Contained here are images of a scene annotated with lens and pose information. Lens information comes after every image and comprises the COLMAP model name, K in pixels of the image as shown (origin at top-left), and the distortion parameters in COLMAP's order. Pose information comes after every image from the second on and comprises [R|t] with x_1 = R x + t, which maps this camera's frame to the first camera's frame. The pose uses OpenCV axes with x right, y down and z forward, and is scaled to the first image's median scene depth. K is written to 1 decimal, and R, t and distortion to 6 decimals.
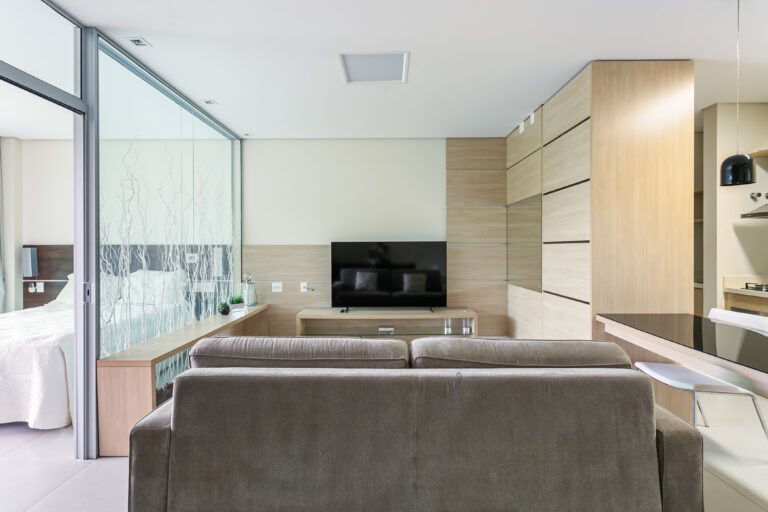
lens RADIAL K [[374.3, 0, 383.5], [0, 374.3, 252.0], [0, 0, 1]] dist [0.002764, 0.000791]
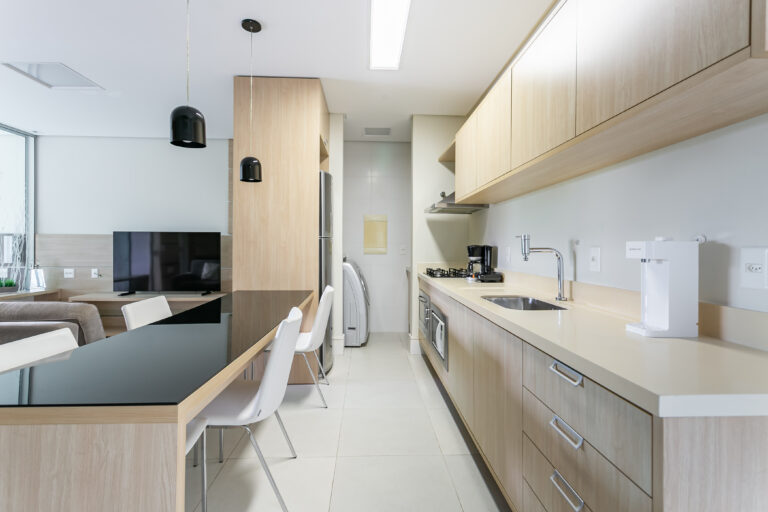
lens RADIAL K [[364.2, 0, 382.6], [0, 364.2, 249.1], [0, 0, 1]] dist [0.000131, 0.000086]
pose [[0.998629, 0.008900, 0.051587, 0.588094], [-0.008700, 0.999954, -0.004104, 0.021423], [-0.051621, 0.003649, 0.998660, -0.101267]]
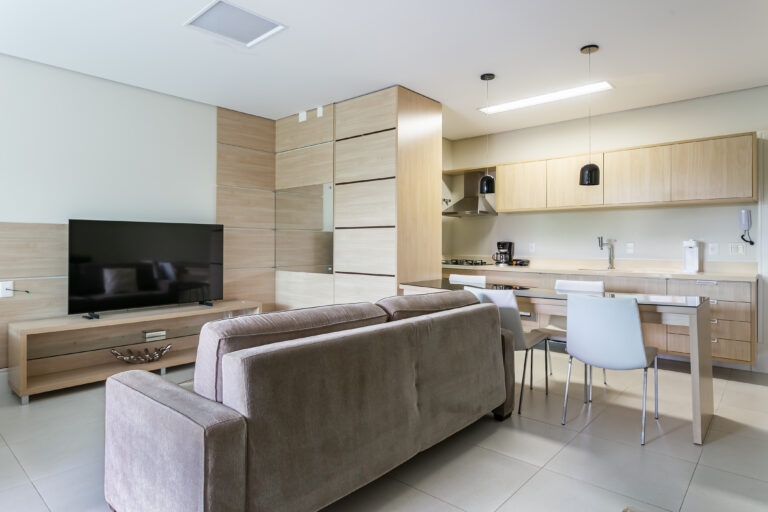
lens RADIAL K [[448.4, 0, 382.8], [0, 448.4, 245.3], [0, 0, 1]] dist [-0.002985, -0.000219]
pose [[0.657158, 0.002075, 0.753750, -0.378145], [0.002163, 0.999987, -0.004638, 0.025629], [-0.753750, 0.004678, 0.657145, 0.023586]]
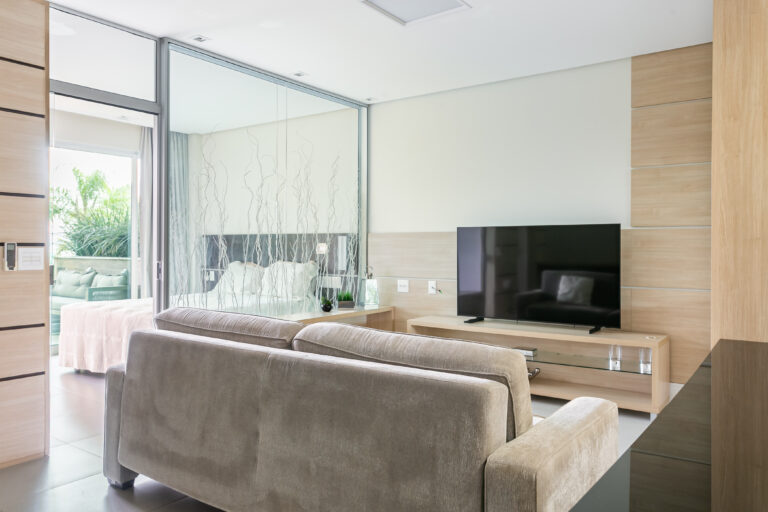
lens RADIAL K [[576.4, 0, 380.4], [0, 576.4, 251.5], [0, 0, 1]] dist [0.003795, -0.003400]
pose [[0.812174, 0.009211, -0.583342, 0.402200], [-0.010440, 0.999945, 0.001253, 0.020999], [0.583322, 0.005072, 0.812225, -0.017409]]
